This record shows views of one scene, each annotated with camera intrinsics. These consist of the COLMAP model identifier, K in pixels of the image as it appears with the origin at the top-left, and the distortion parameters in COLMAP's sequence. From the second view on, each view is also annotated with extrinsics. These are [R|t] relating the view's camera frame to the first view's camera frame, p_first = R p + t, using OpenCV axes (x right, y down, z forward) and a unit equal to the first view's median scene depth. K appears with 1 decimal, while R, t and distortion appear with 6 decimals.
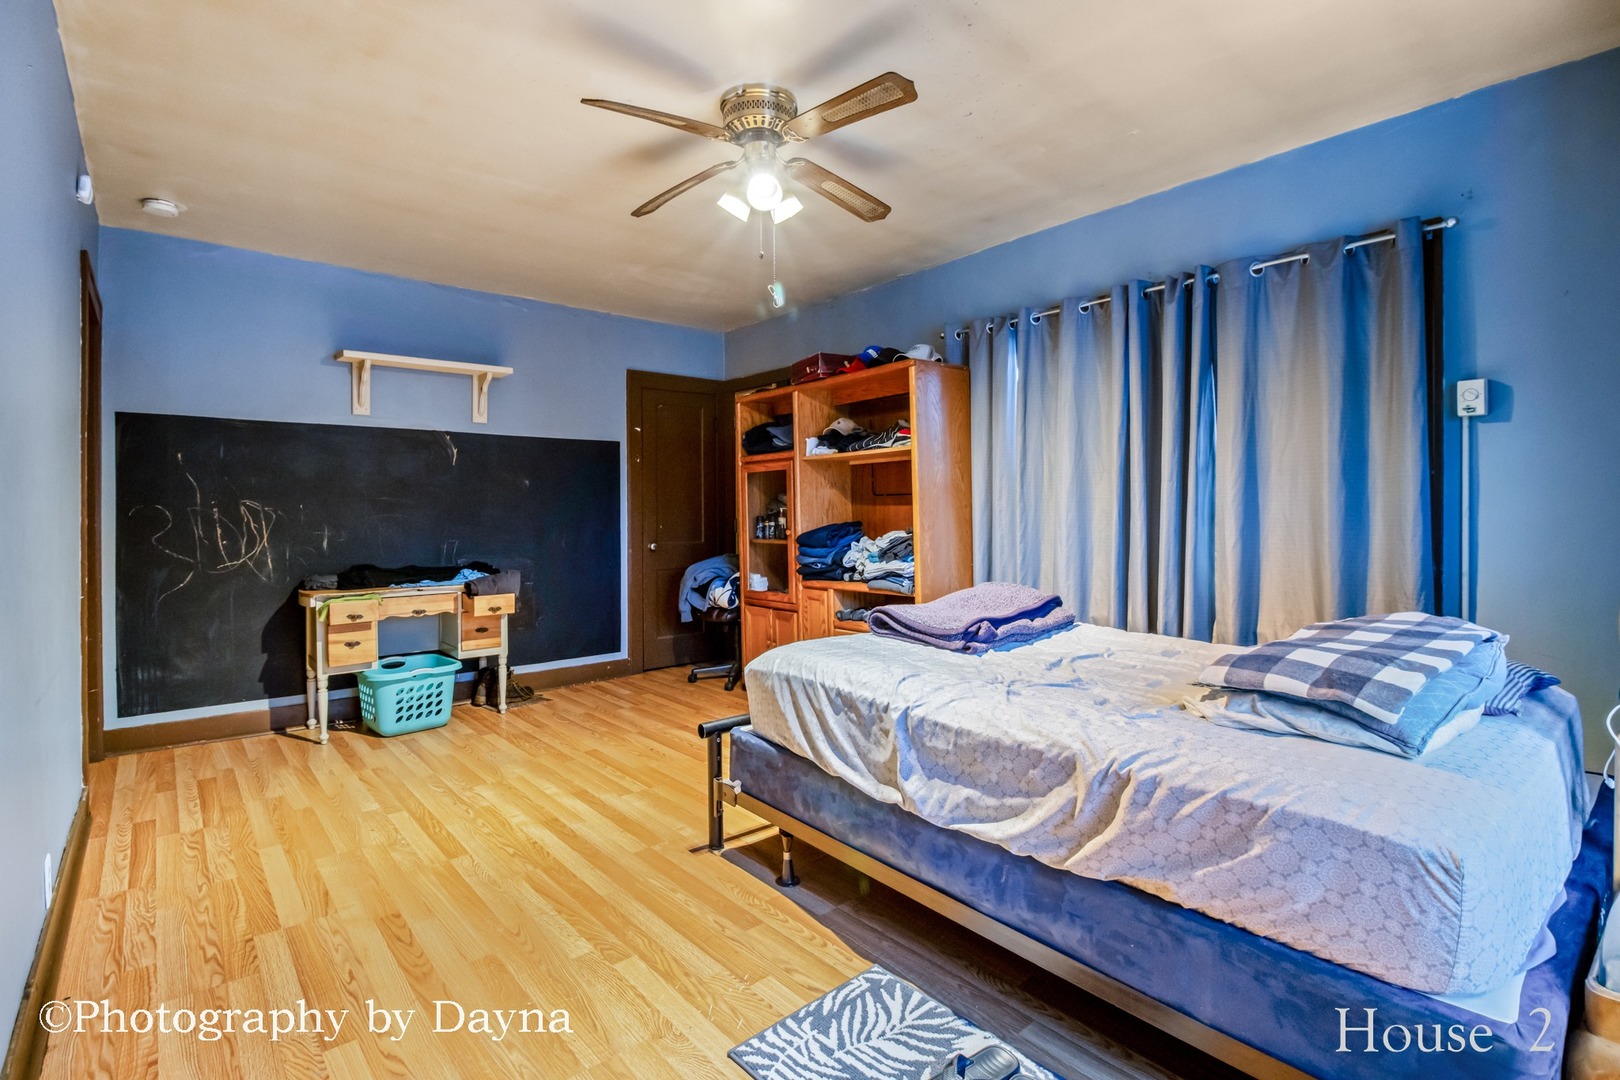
lens RADIAL K [[740.0, 0, 811.2], [0, 740.0, 523.7], [0, 0, 1]] dist [0.000126, -0.000806]
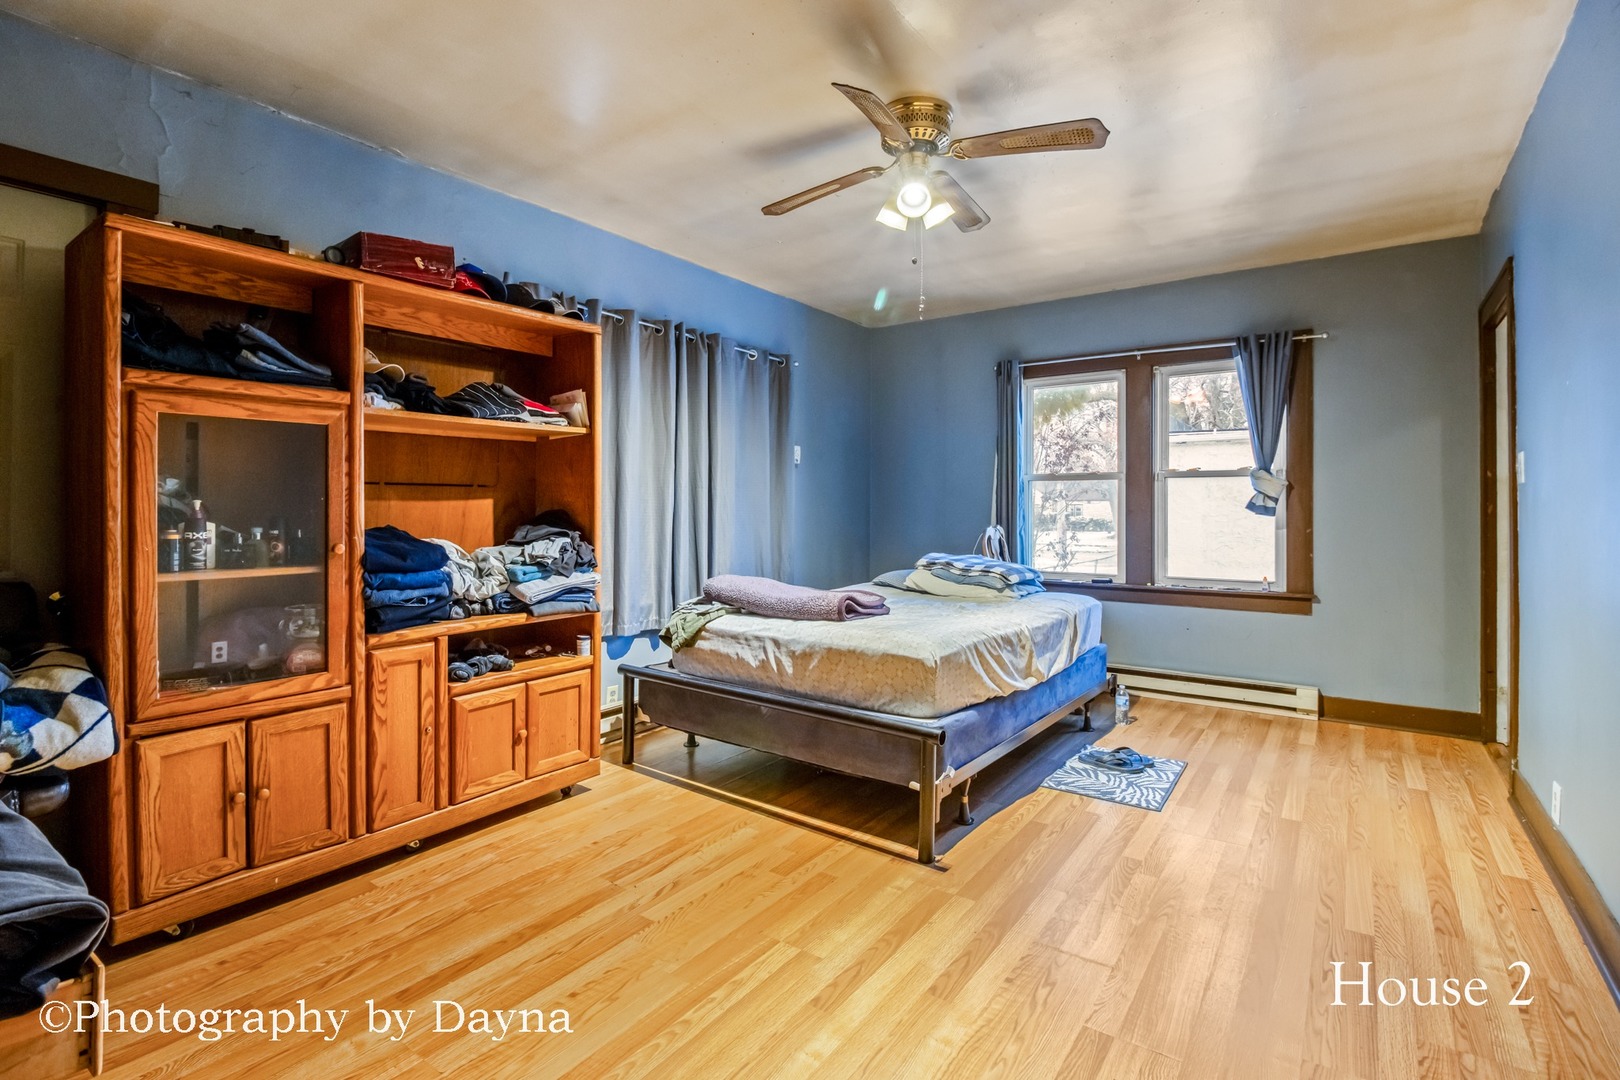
lens RADIAL K [[740.0, 0, 825.8], [0, 740.0, 512.7], [0, 0, 1]] dist [0.000126, -0.000806]
pose [[-0.222718, 0.000177, 0.974883, -1.025805], [0.016595, 0.999856, 0.003610, -0.016533], [-0.974742, 0.016982, -0.222688, 1.327401]]
